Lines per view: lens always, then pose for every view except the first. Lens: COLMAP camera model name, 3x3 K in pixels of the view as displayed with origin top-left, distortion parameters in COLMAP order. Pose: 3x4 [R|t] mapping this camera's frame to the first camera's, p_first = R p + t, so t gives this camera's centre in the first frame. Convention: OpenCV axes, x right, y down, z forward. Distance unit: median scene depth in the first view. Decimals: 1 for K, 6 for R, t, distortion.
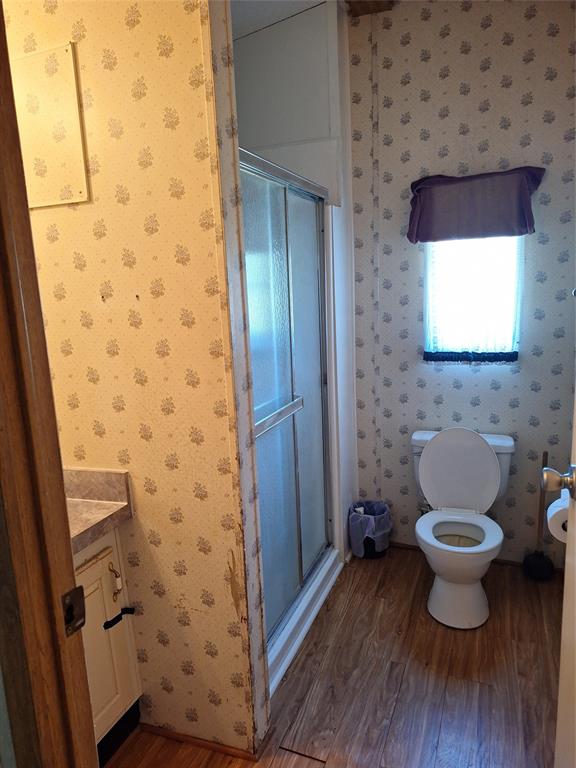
lens RADIAL K [[511.3, 0, 287.0], [0, 511.3, 387.4], [0, 0, 1]] dist [0.102053, -0.098777]
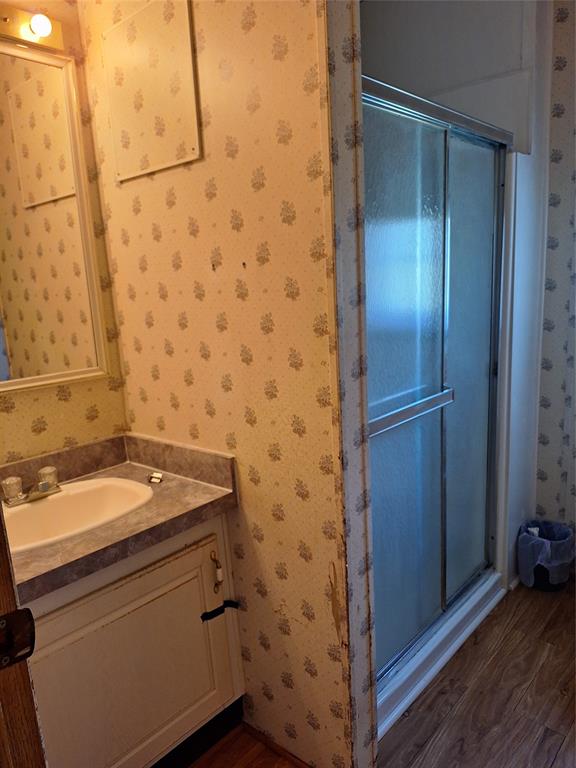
lens RADIAL K [[537.0, 0, 289.9], [0, 537.0, 387.9], [0, 0, 1]] dist [0.091986, -0.114795]
pose [[0.944284, 0.067497, -0.322136, 0.087430], [-0.056906, 0.997488, 0.042193, -0.006230], [0.324174, -0.021511, 0.945753, 0.127962]]
